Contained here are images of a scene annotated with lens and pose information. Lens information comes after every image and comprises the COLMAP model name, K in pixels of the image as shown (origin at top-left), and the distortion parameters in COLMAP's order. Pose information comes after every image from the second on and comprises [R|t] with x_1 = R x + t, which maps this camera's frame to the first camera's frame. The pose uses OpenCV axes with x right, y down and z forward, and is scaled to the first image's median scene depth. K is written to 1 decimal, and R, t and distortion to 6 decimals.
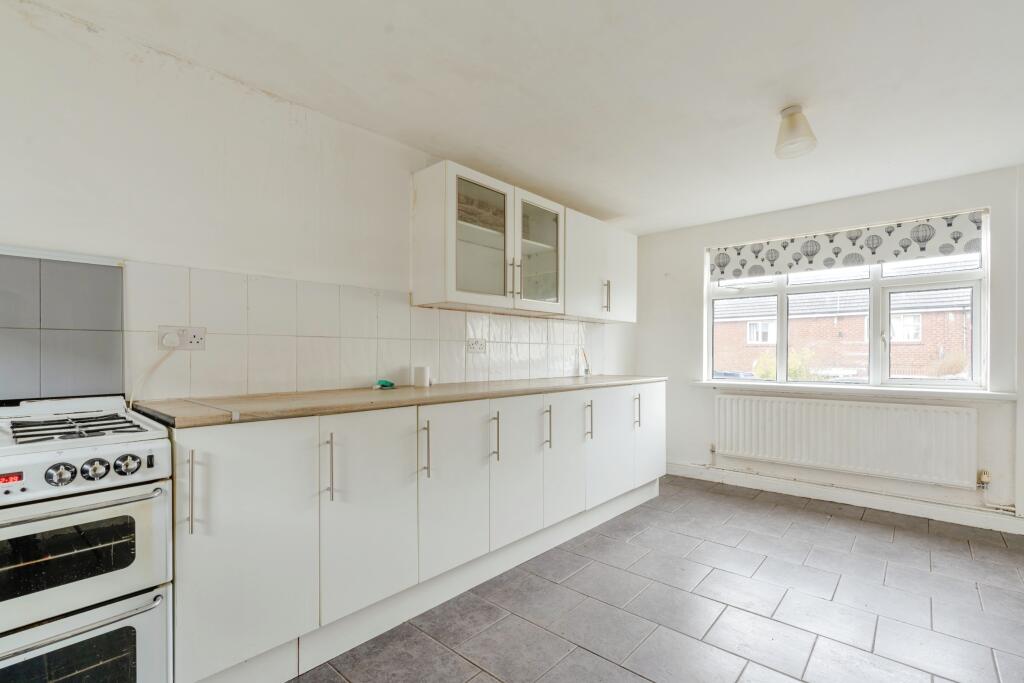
lens RADIAL K [[465.4, 0, 512.5], [0, 465.4, 350.5], [0, 0, 1]] dist [-0.002630, 0.000004]
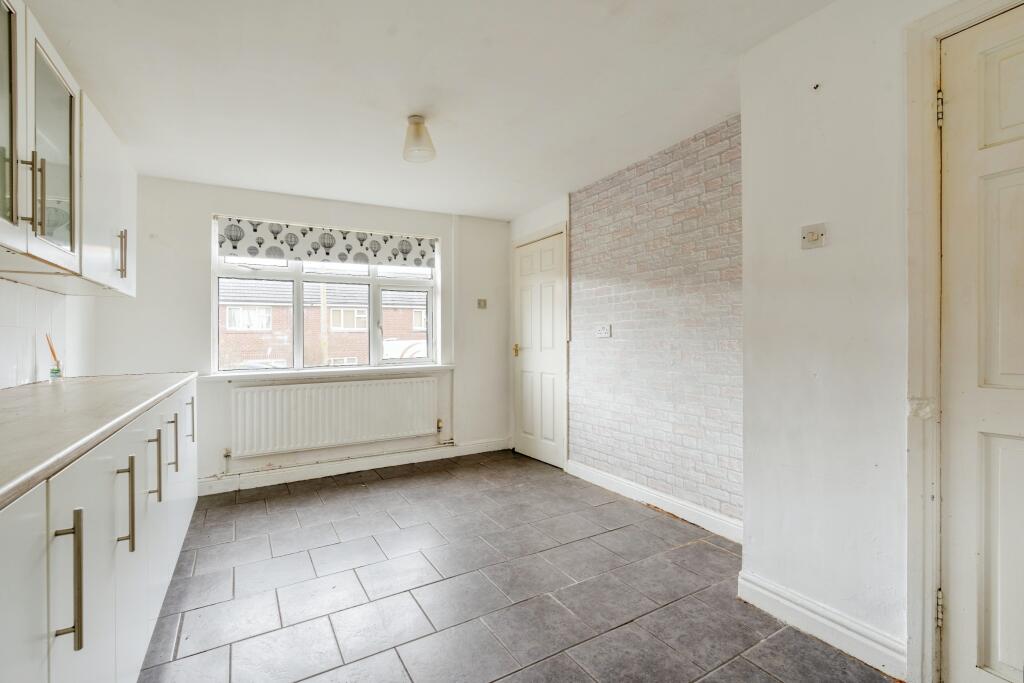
lens RADIAL K [[467.7, 0, 512.0], [0, 467.7, 341.5], [0, 0, 1]] dist [0.000916, -0.000012]
pose [[0.308343, -0.013276, 0.951183, -0.264468], [0.003509, 0.999912, 0.012818, -0.002410], [-0.951269, -0.000615, 0.308362, 0.292700]]
